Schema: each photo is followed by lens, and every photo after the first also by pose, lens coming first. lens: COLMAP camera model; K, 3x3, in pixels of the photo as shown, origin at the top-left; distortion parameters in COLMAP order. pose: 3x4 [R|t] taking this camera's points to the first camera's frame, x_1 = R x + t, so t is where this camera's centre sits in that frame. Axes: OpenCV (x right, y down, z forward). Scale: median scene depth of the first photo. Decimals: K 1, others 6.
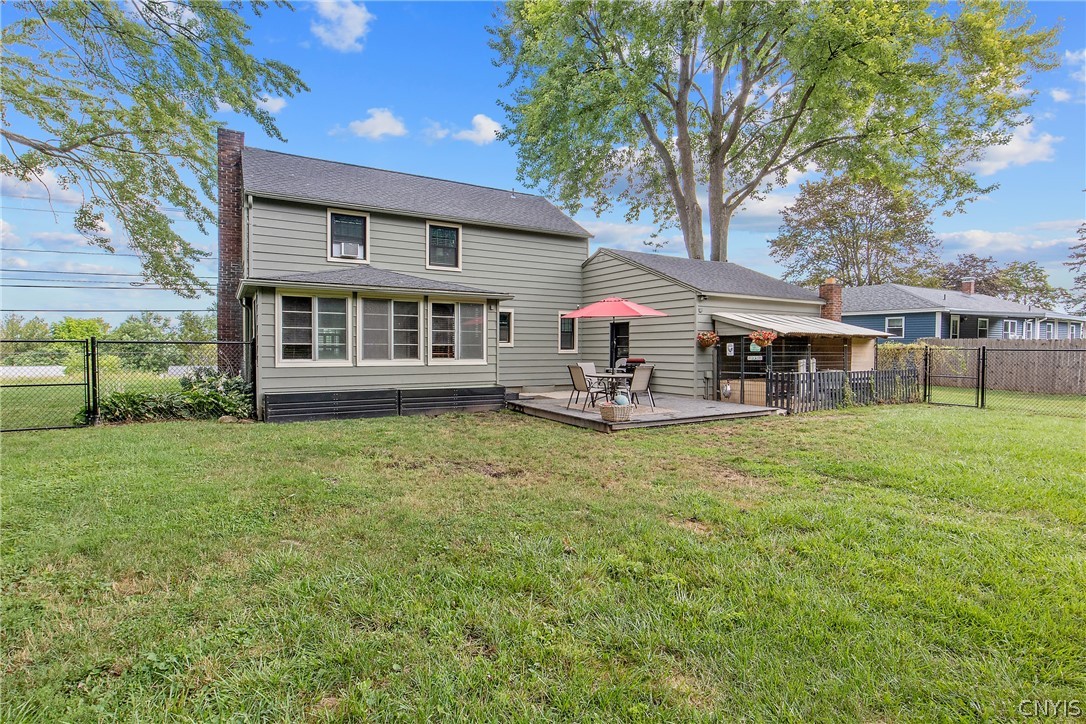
lens RADIAL K [[542.2, 0, 542.4], [0, 542.2, 359.7], [0, 0, 1]] dist [-0.012421, 0.000560]
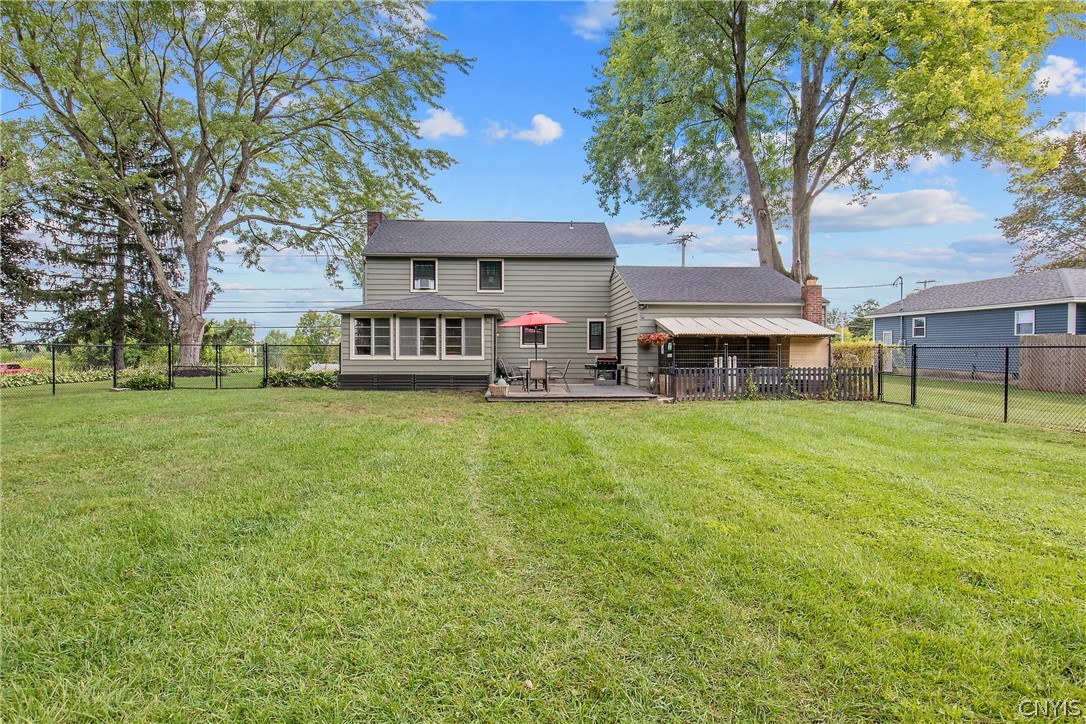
lens RADIAL K [[542.2, 0, 544.5], [0, 542.2, 359.9], [0, 0, 1]] dist [-0.012421, 0.000560]
pose [[0.883241, 0.005795, -0.468883, 0.718159], [-0.007788, 0.999967, -0.002311, 0.011557], [0.468854, 0.005693, 0.883257, -0.198286]]
